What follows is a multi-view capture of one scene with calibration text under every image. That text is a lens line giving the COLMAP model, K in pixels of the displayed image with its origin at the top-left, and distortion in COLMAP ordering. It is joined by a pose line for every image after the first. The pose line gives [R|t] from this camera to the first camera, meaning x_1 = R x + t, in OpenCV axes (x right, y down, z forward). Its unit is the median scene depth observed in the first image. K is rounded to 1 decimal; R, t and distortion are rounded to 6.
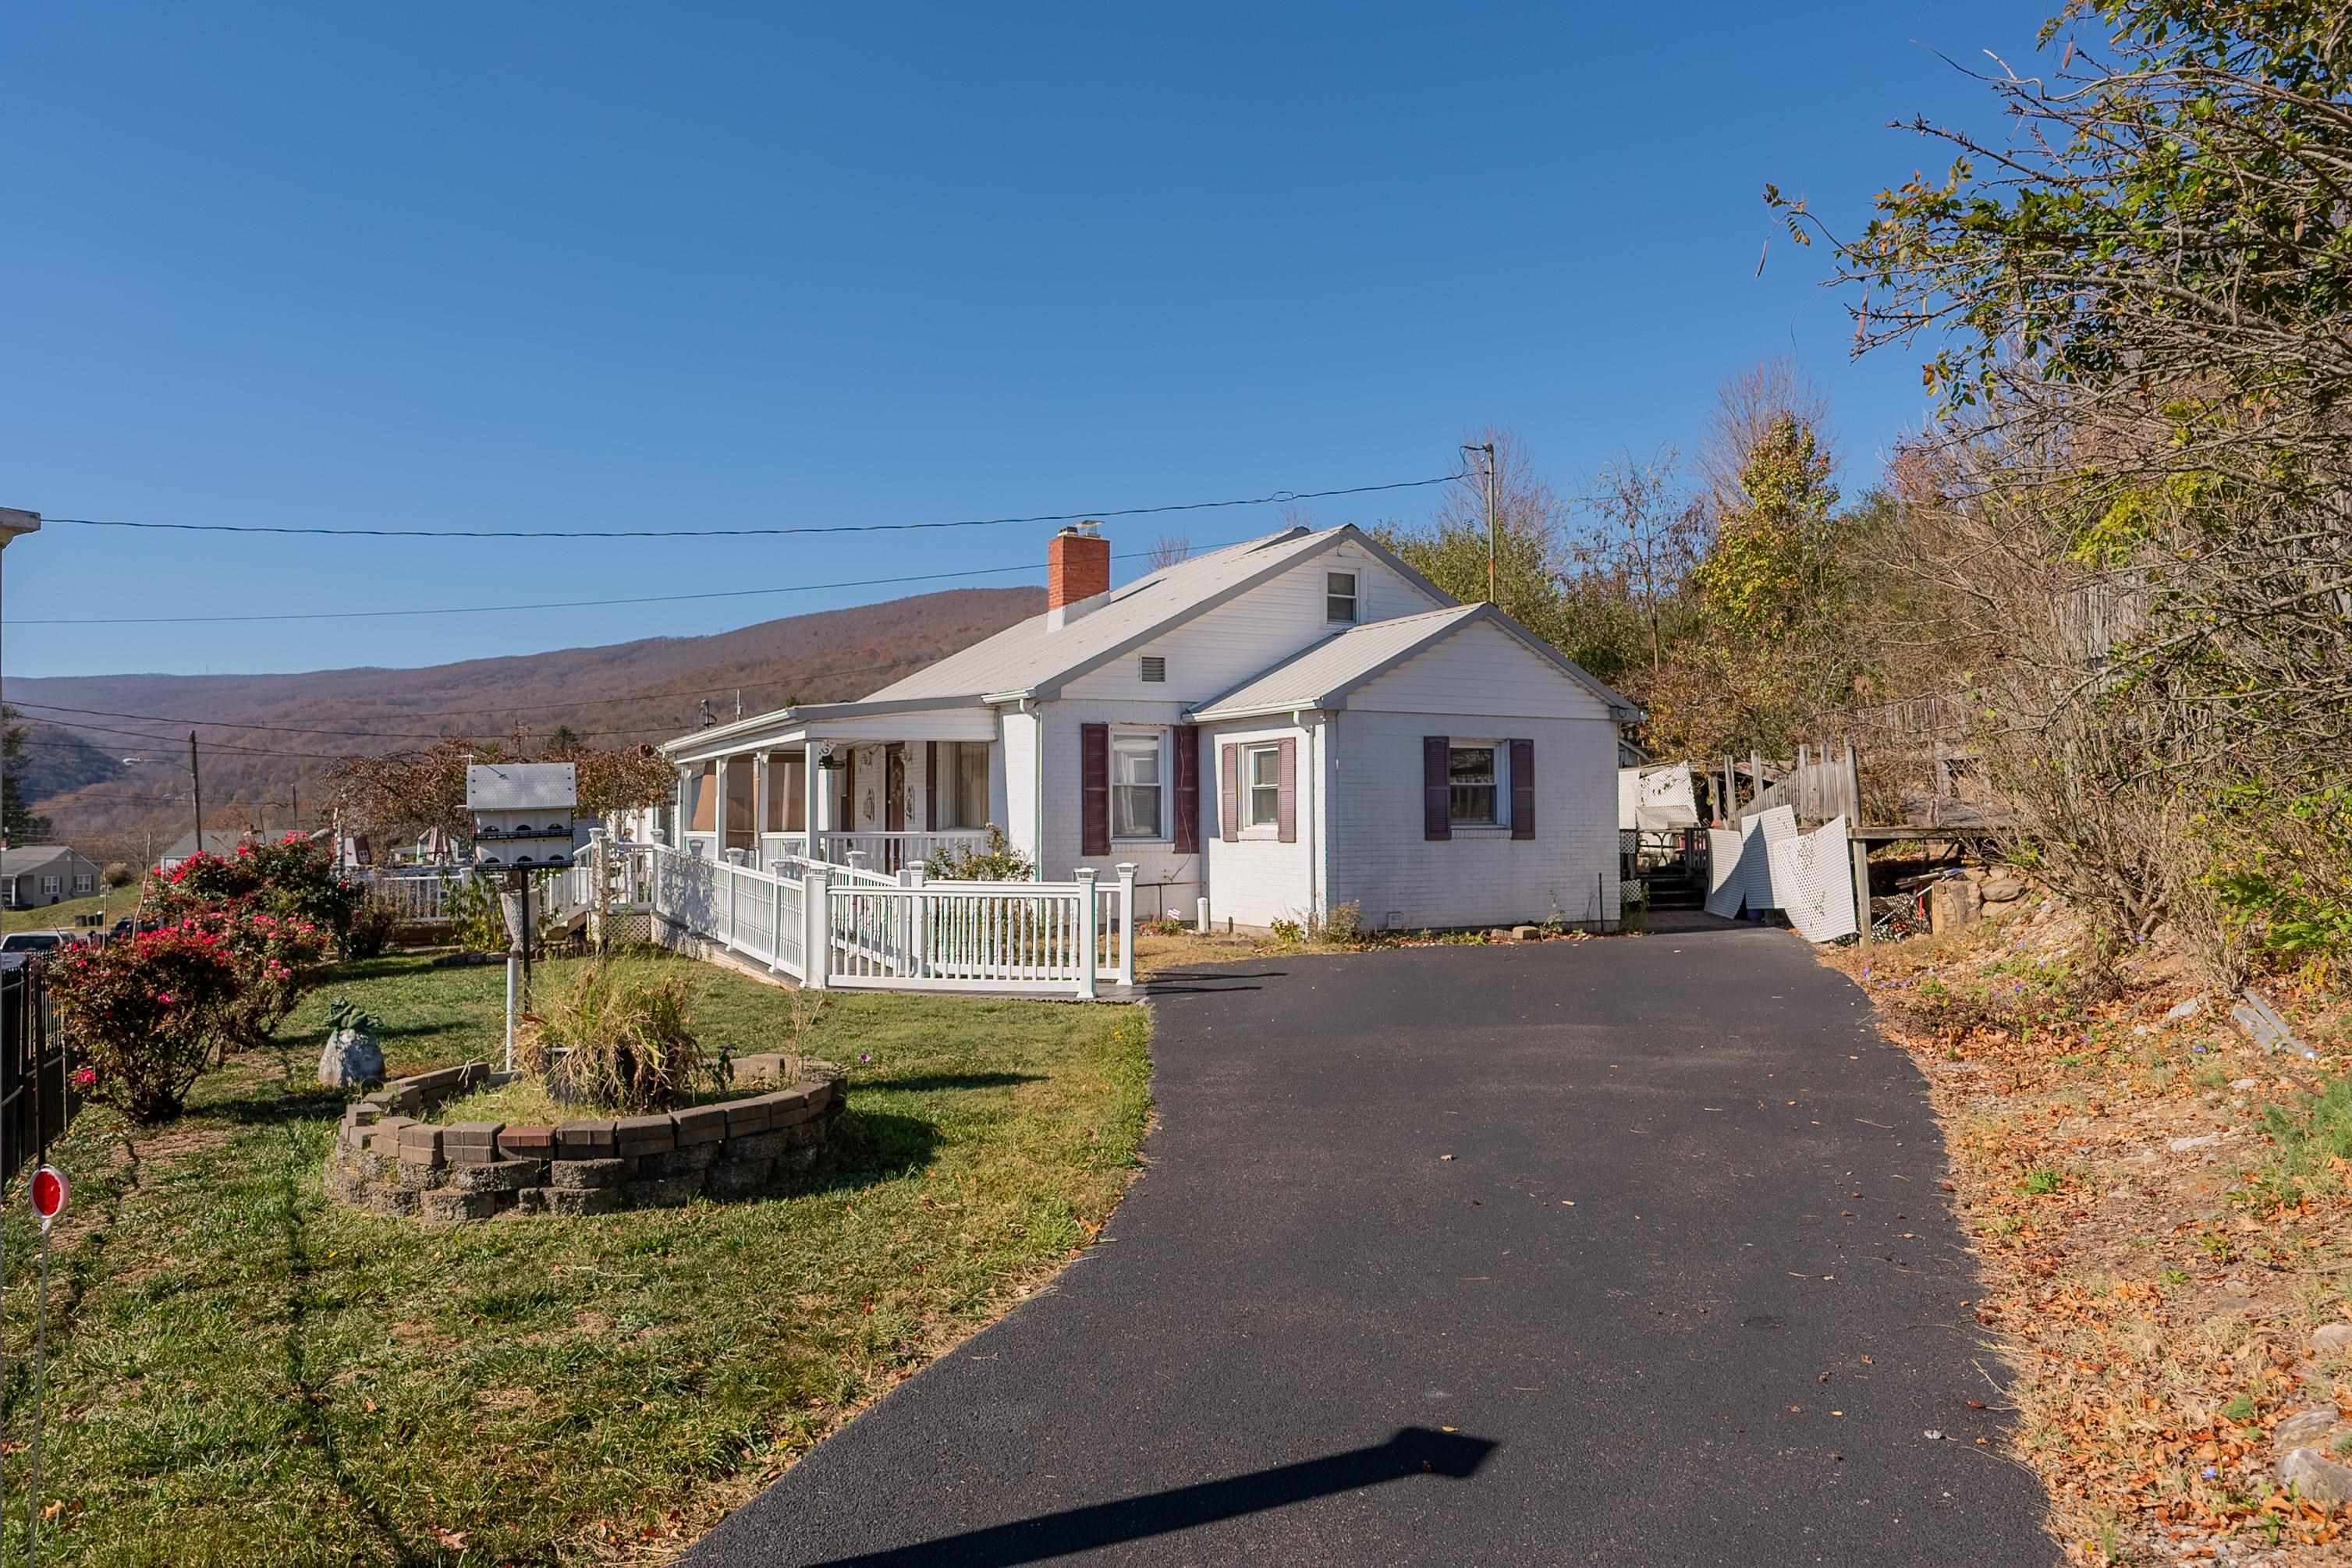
lens RADIAL K [[1563.5, 0, 1176.0], [0, 1563.5, 784.0], [0, 0, 1]] dist [0.002970, 0.000387]
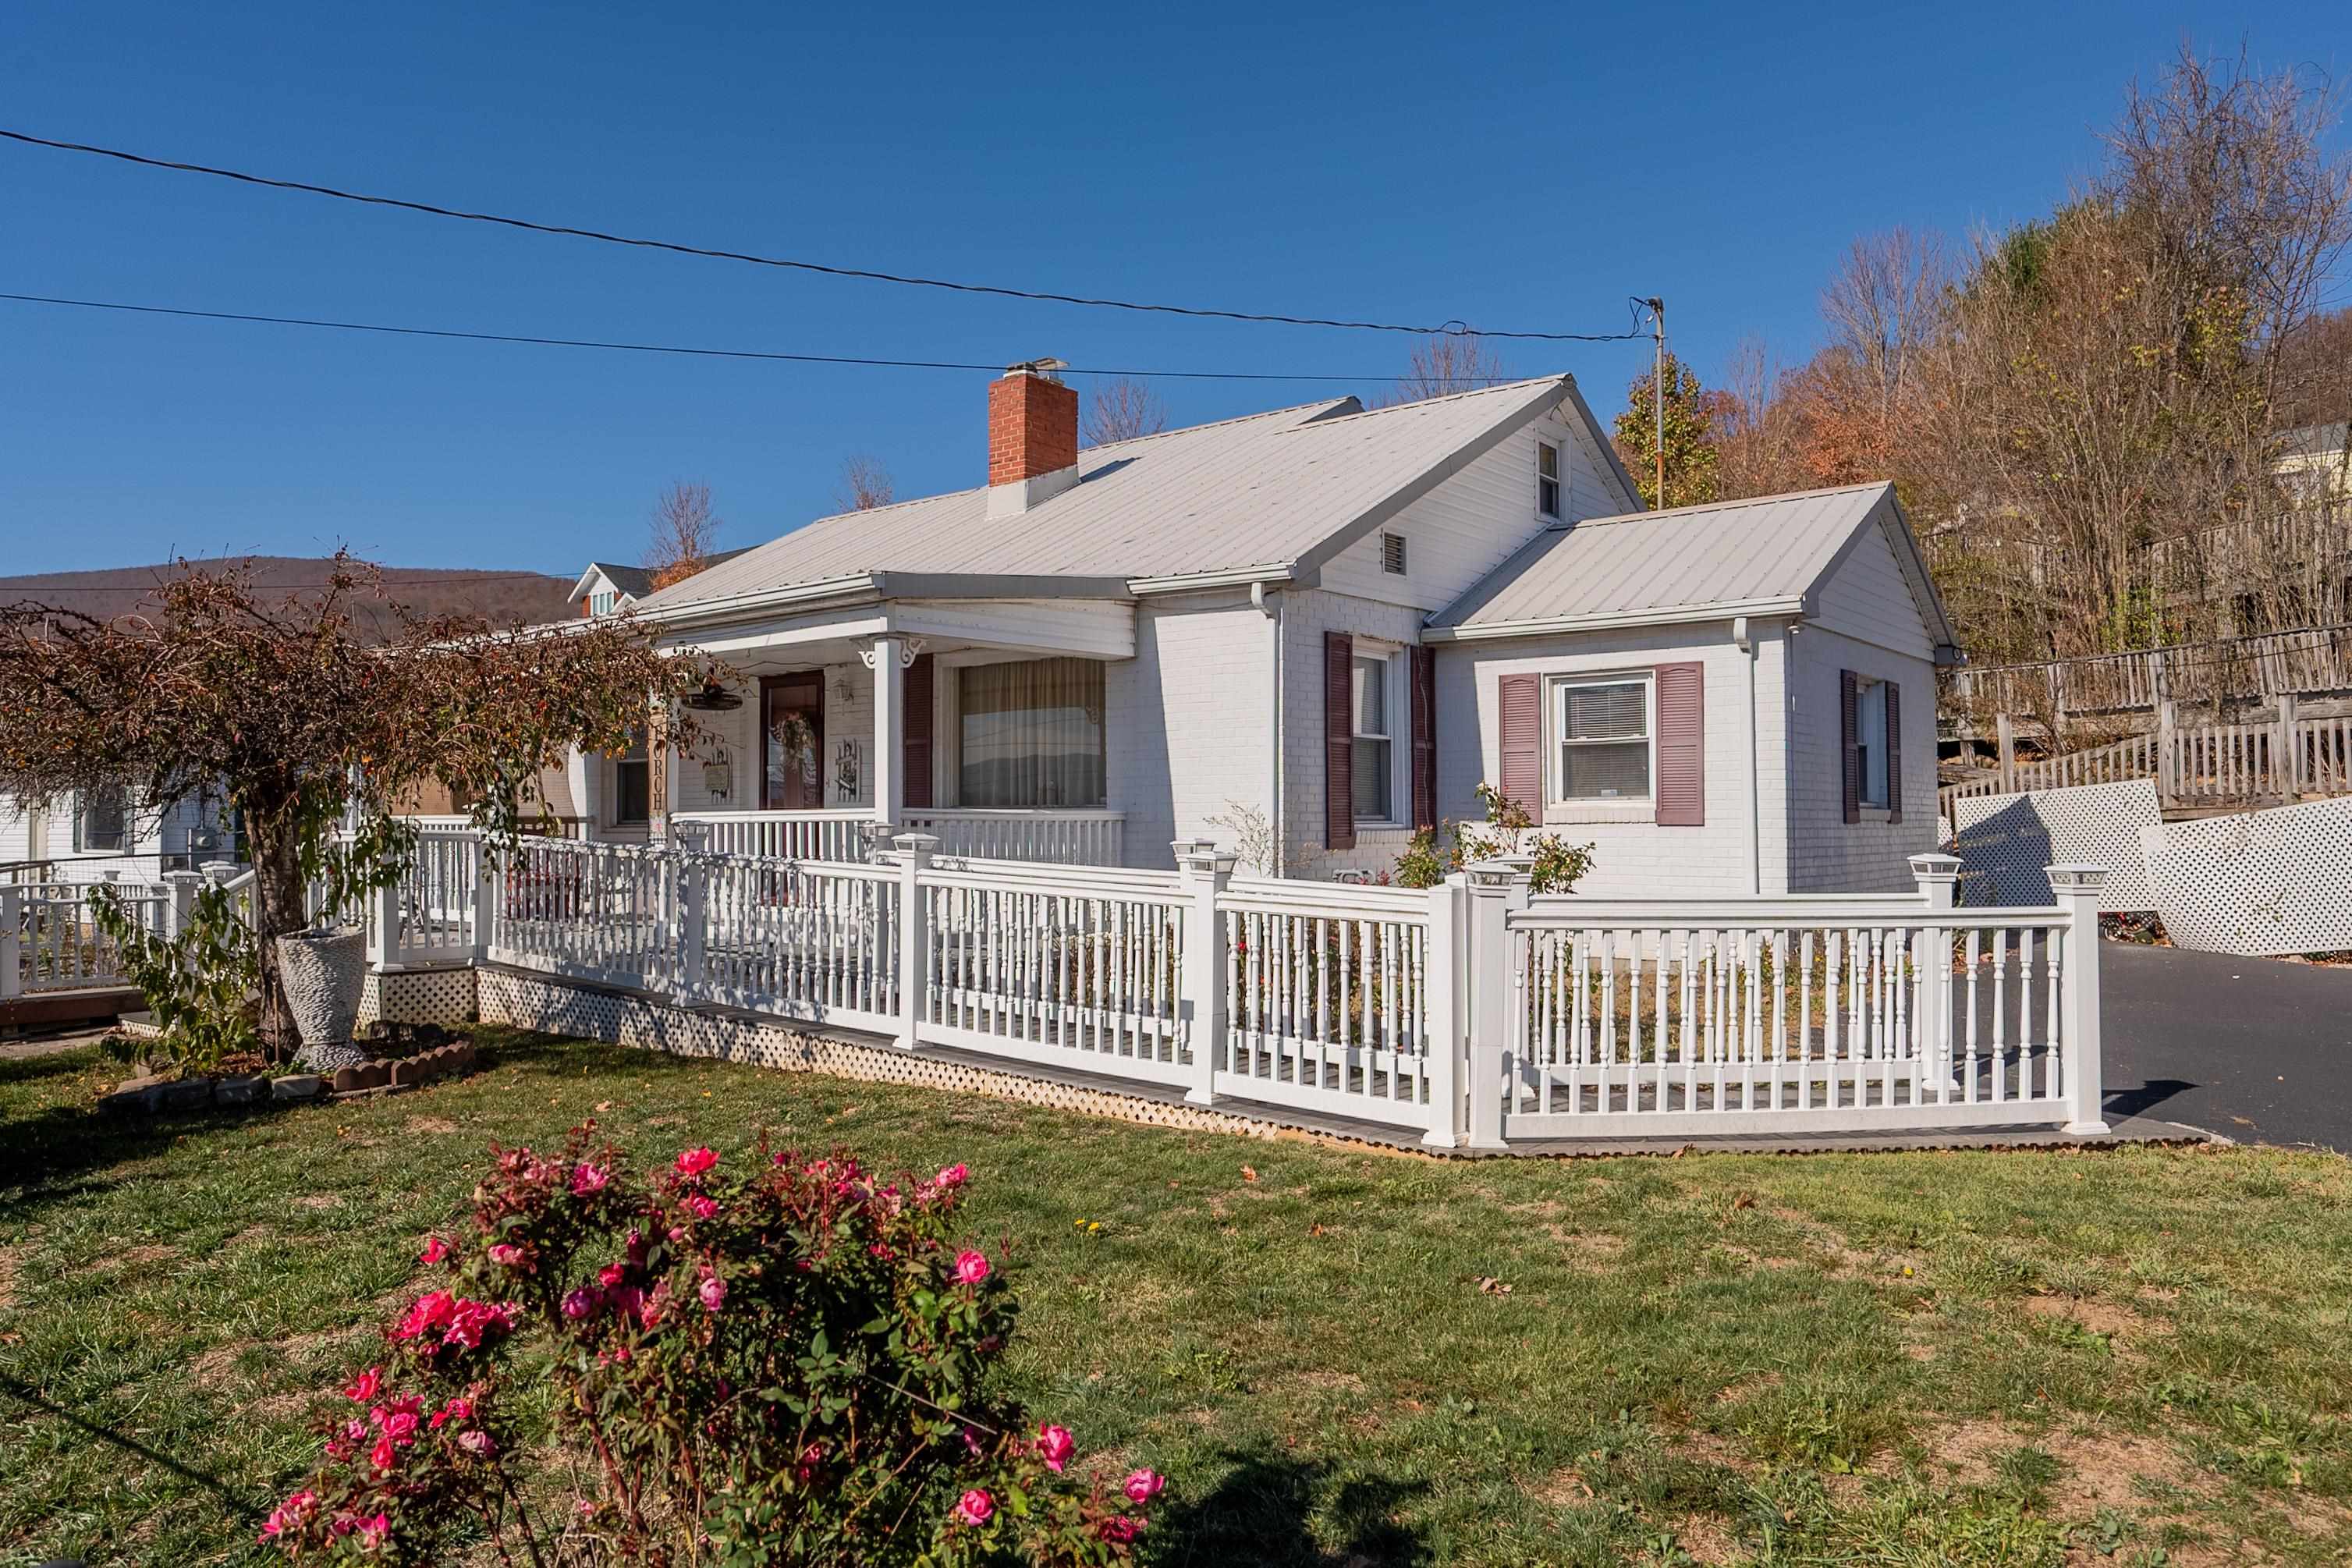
lens RADIAL K [[1563.5, 0, 1176.0], [0, 1563.5, 784.0], [0, 0, 1]] dist [0.002970, 0.000387]
pose [[0.920178, 0.011301, 0.391338, -0.342247], [-0.009396, 0.999933, -0.006781, 0.024476], [-0.391388, 0.002563, 0.920222, 0.459000]]
